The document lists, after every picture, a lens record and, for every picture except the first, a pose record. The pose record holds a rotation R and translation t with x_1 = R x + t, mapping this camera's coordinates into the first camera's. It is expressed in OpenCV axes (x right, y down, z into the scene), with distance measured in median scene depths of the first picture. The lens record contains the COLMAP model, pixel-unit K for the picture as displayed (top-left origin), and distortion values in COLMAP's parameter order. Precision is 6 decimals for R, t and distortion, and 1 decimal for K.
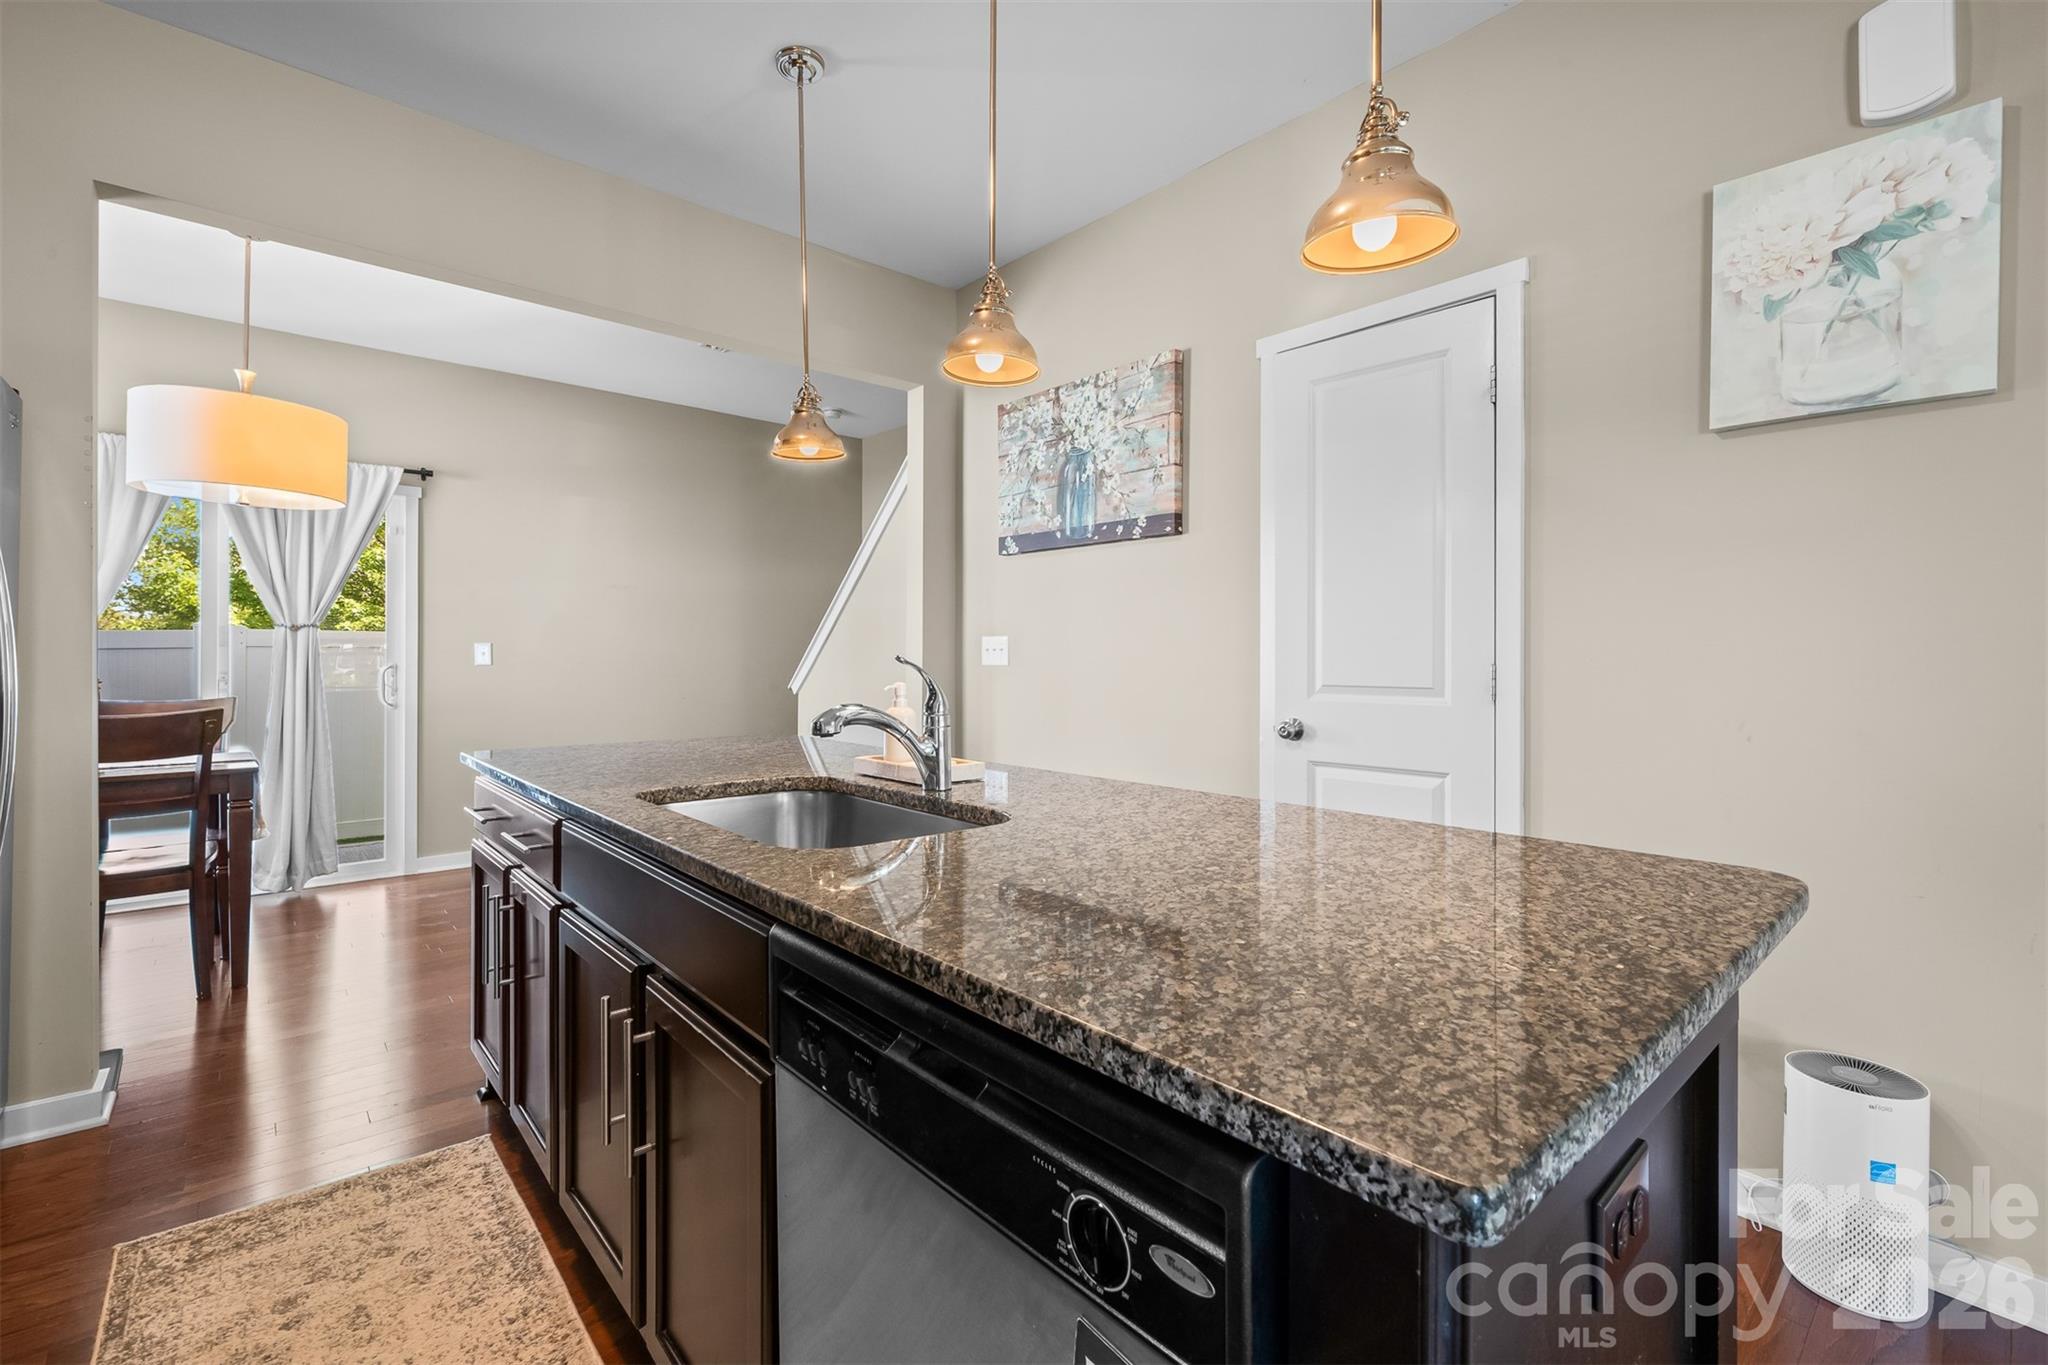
lens RADIAL K [[884.0, 0, 1029.4], [0, 884.0, 656.0], [0, 0, 1]] dist [0.001735, 0.000549]
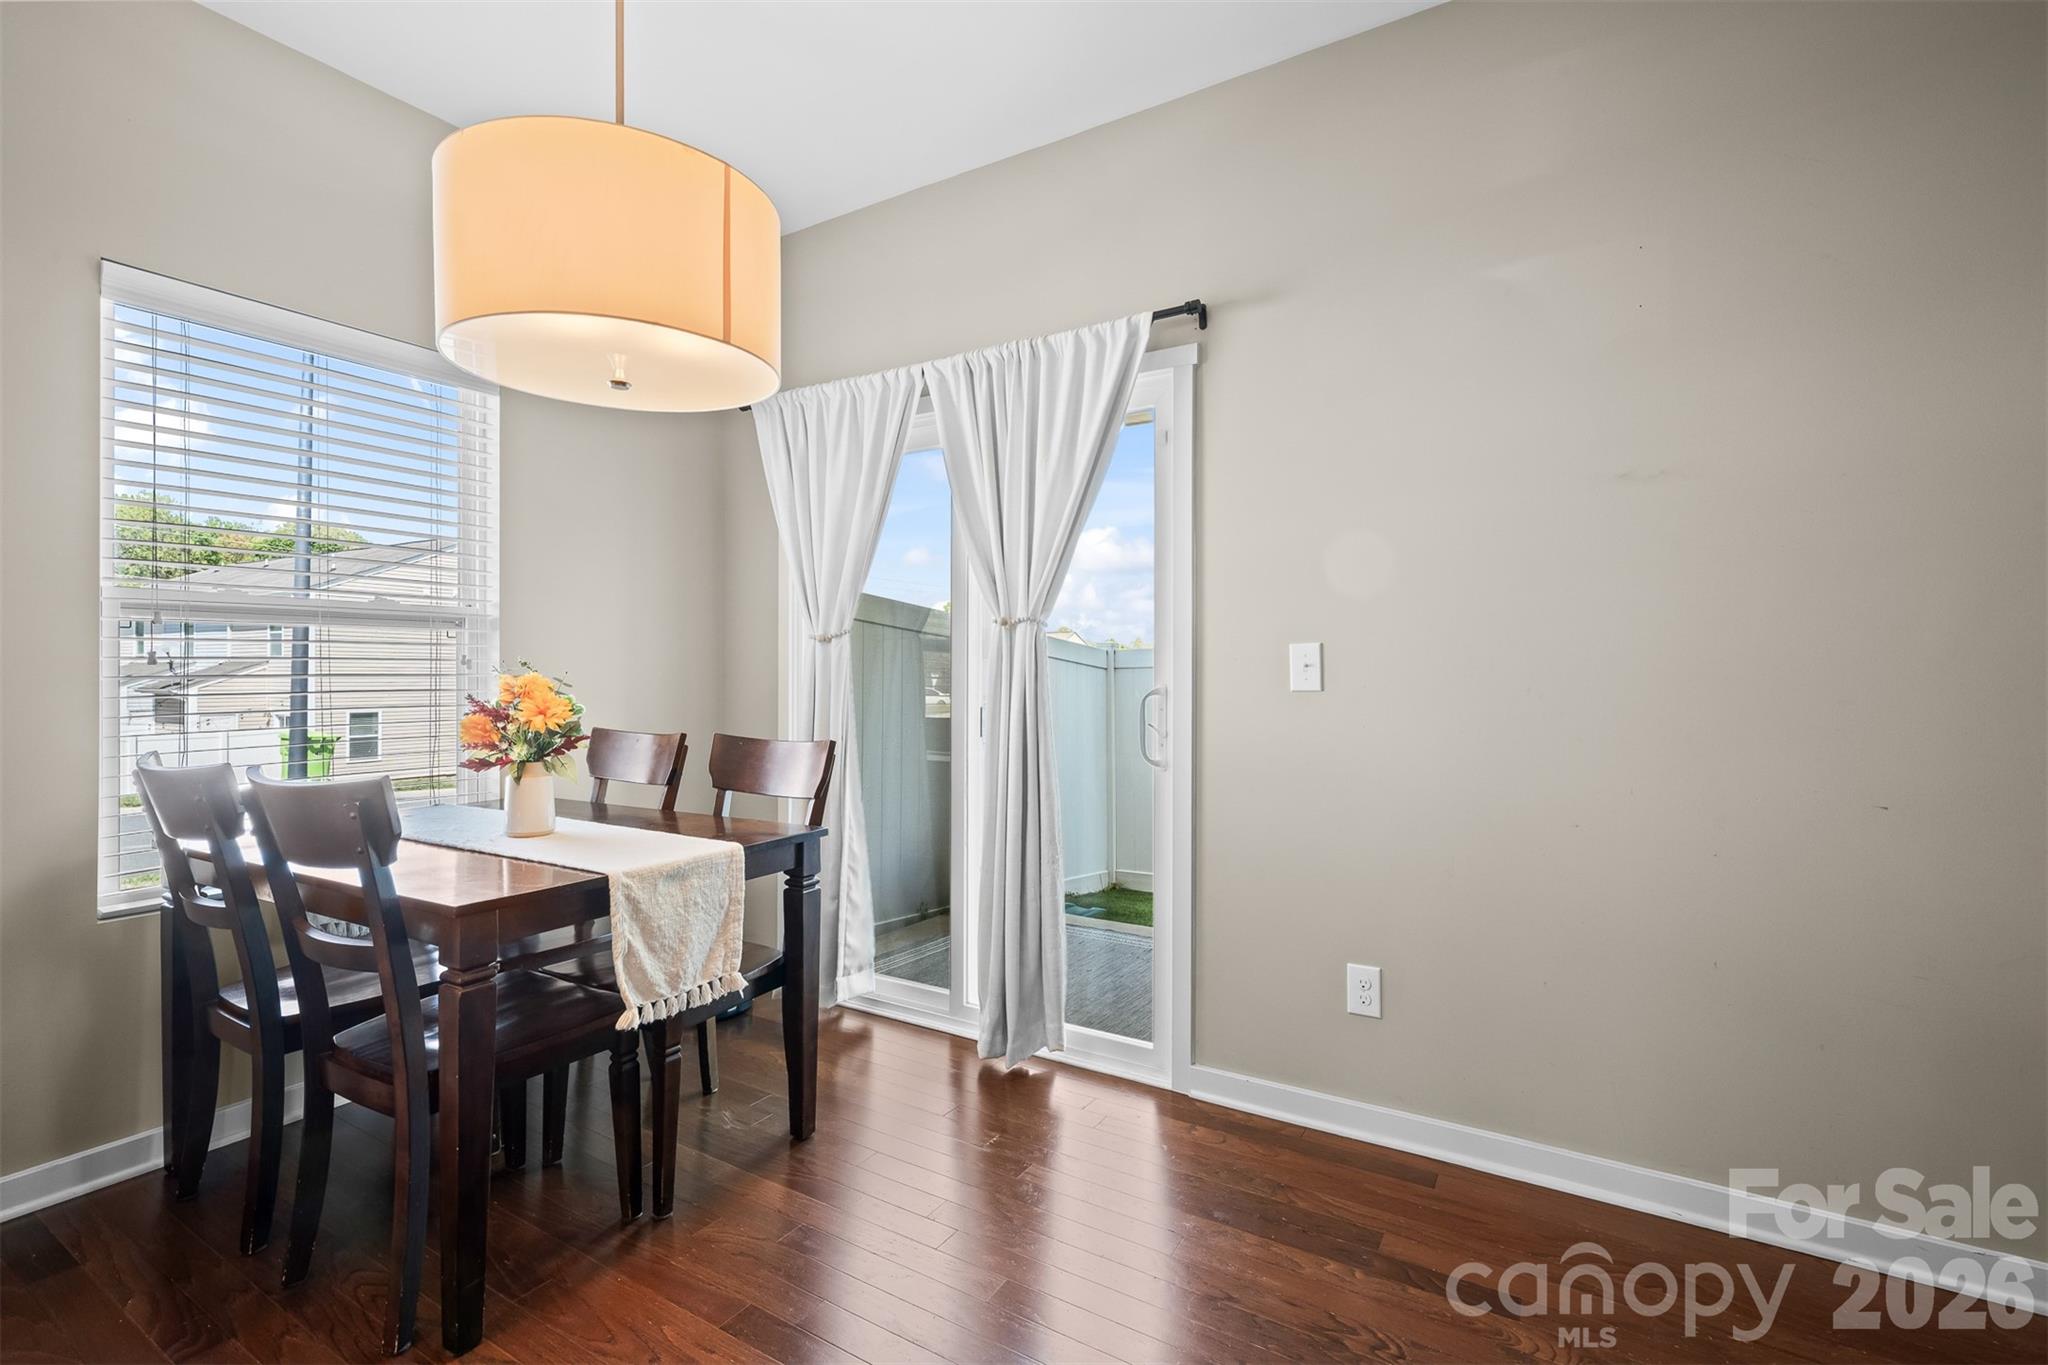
lens RADIAL K [[935.9, 0, 1022.4], [0, 935.9, 664.0], [0, 0, 1]] dist [0.001782, 0.000169]
pose [[0.290938, -0.008061, -0.956708, -0.288402], [0.005669, 0.999961, -0.006701, -0.001535], [0.956725, -0.003474, 0.290973, 1.083605]]
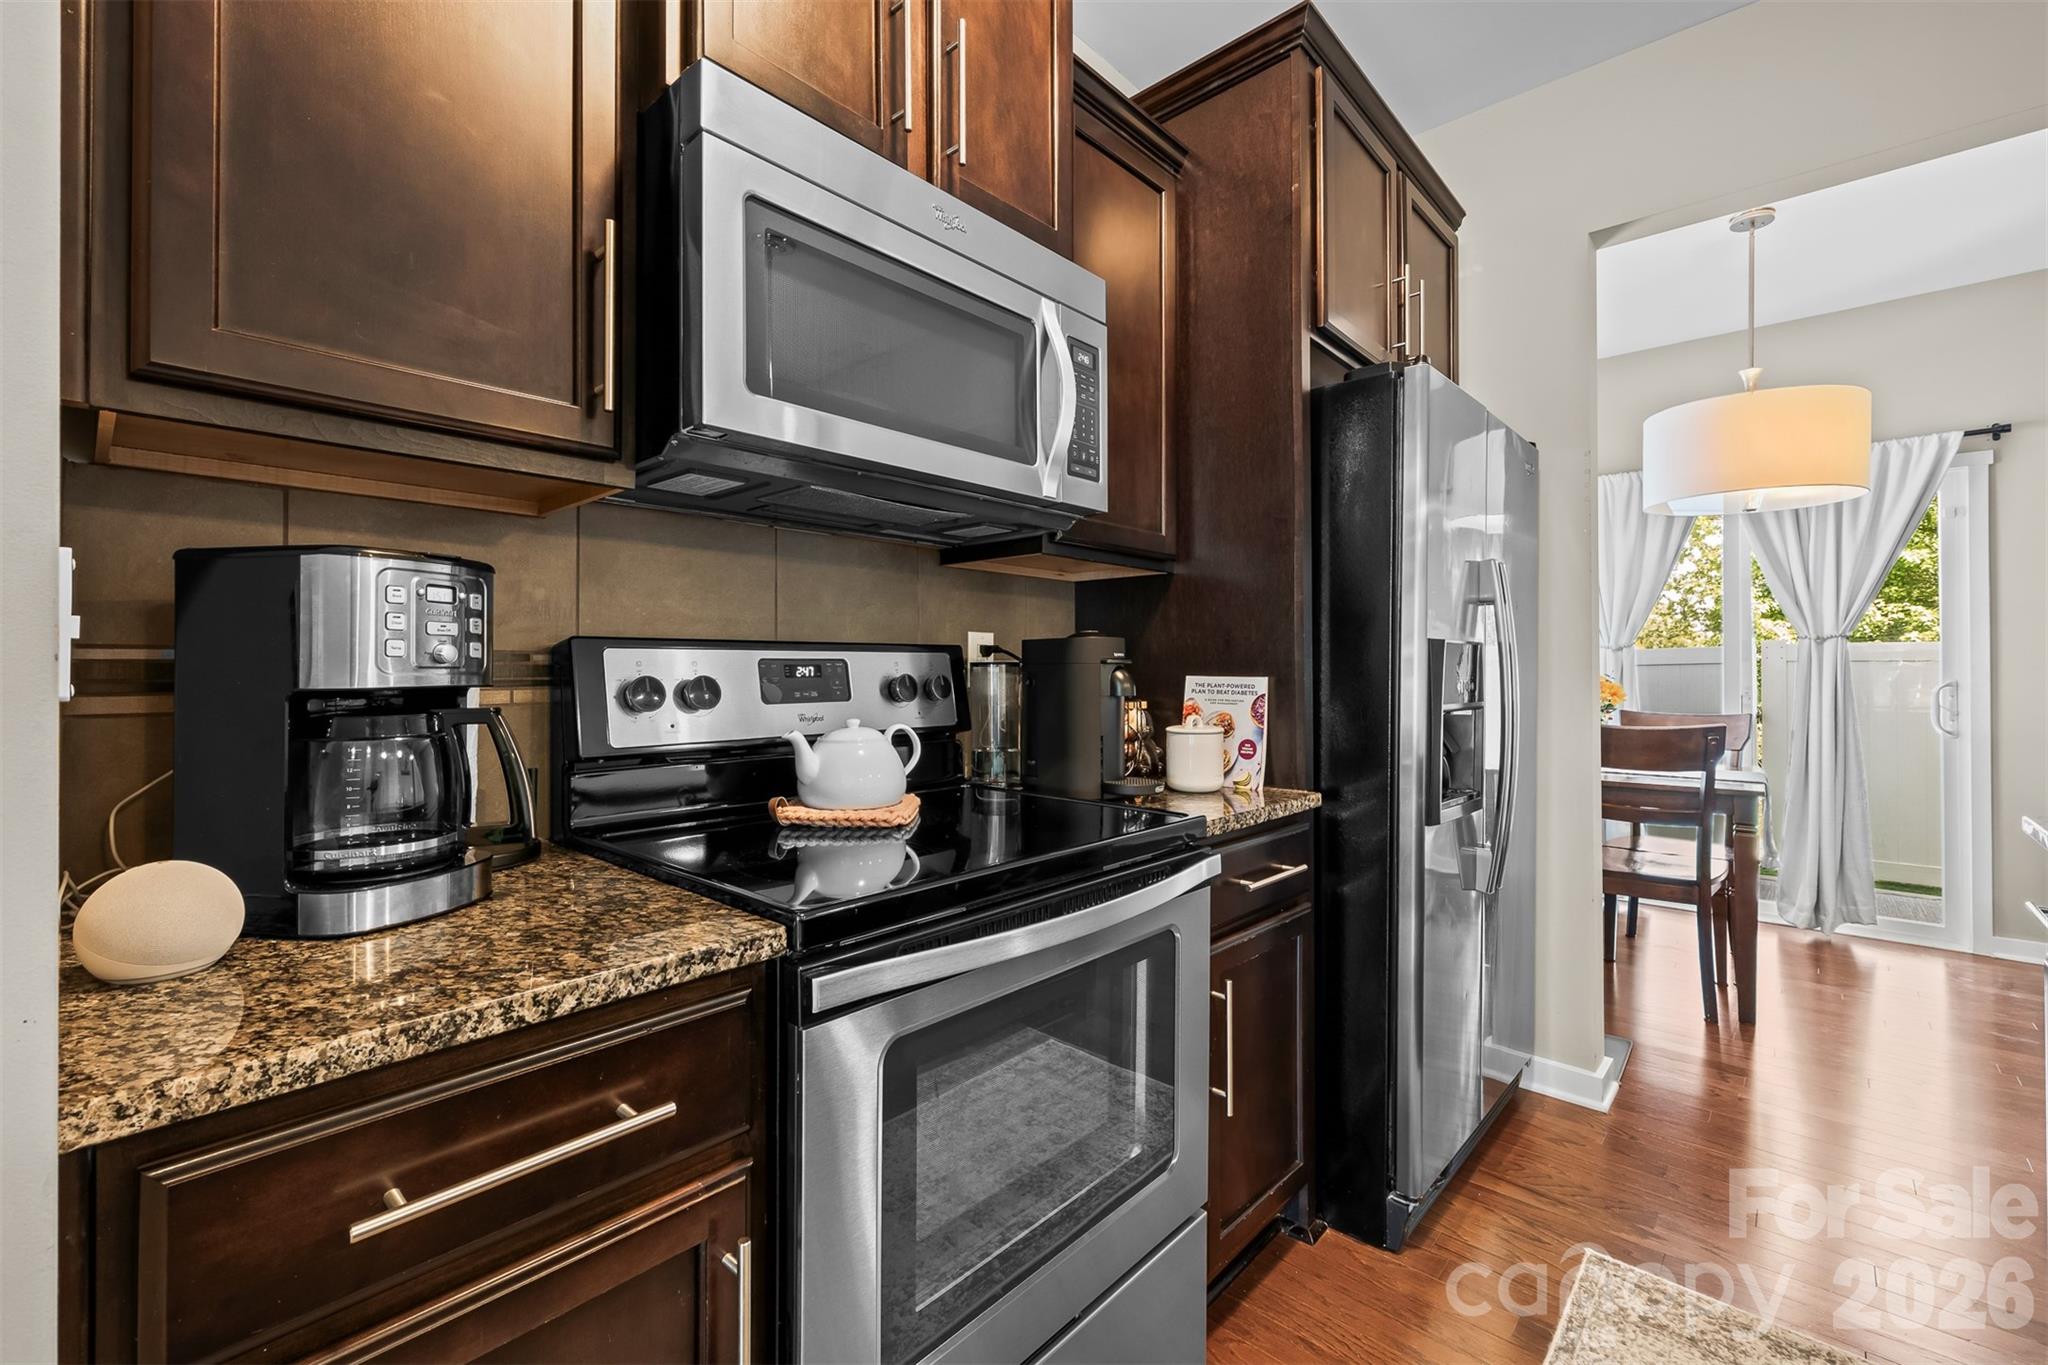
lens RADIAL K [[866.4, 0, 1025.5], [0, 866.4, 664.6], [0, 0, 1]] dist [-0.000514, -0.000209]
pose [[0.106541, -0.009255, -0.994265, -0.052880], [0.001112, 0.999957, -0.009189, 0.000605], [0.994308, -0.000126, 0.106546, 0.134040]]
